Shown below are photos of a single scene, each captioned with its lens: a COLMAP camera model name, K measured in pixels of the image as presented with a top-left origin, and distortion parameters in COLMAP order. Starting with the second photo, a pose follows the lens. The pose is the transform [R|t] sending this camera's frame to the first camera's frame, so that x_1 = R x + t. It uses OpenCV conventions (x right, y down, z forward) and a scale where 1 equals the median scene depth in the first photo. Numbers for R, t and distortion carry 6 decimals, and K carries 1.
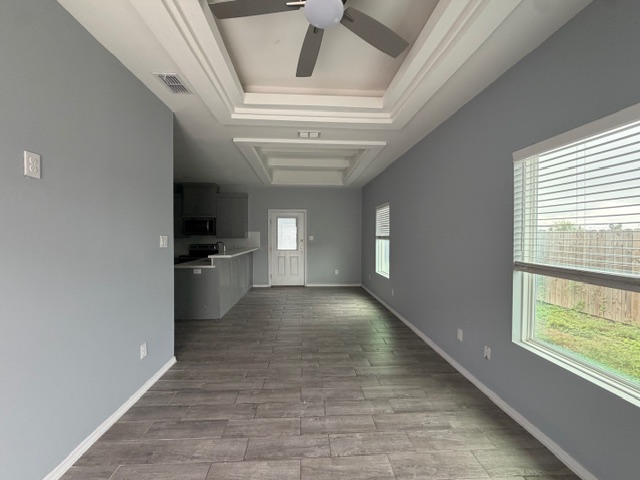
lens RADIAL K [[254.8, 0, 316.7], [0, 254.8, 239.3], [0, 0, 1]] dist [-0.001946, -0.000381]
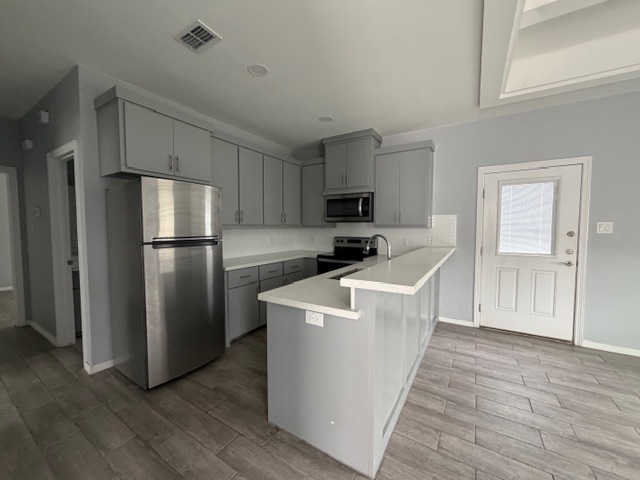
lens RADIAL K [[254.8, 0, 316.7], [0, 254.8, 239.3], [0, 0, 1]] dist [-0.001946, -0.000381]
pose [[0.817982, 0.028833, -0.574521, -0.343356], [-0.007174, 0.999177, 0.039932, -0.000606], [0.575199, -0.028542, 0.817515, 0.925773]]
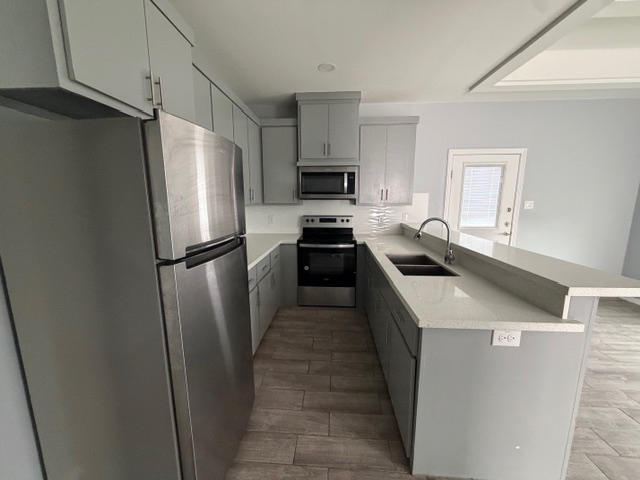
lens RADIAL K [[254.8, 0, 316.7], [0, 254.8, 239.3], [0, 0, 1]] dist [-0.001946, -0.000381]
pose [[0.992495, 0.019033, -0.120796, -0.835518], [-0.000522, 0.988464, 0.151458, -0.031756], [0.122285, -0.150258, 0.981055, 0.931510]]
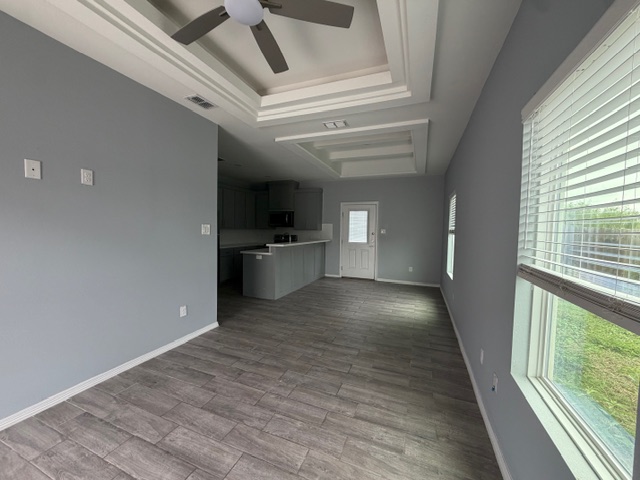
lens RADIAL K [[254.8, 0, 316.7], [0, 254.8, 239.3], [0, 0, 1]] dist [-0.001946, -0.000381]
pose [[0.904681, 0.032420, -0.424855, 0.345734], [-0.022120, 0.999330, 0.029156, 0.005915], [0.425516, -0.016979, 0.904792, 0.070722]]
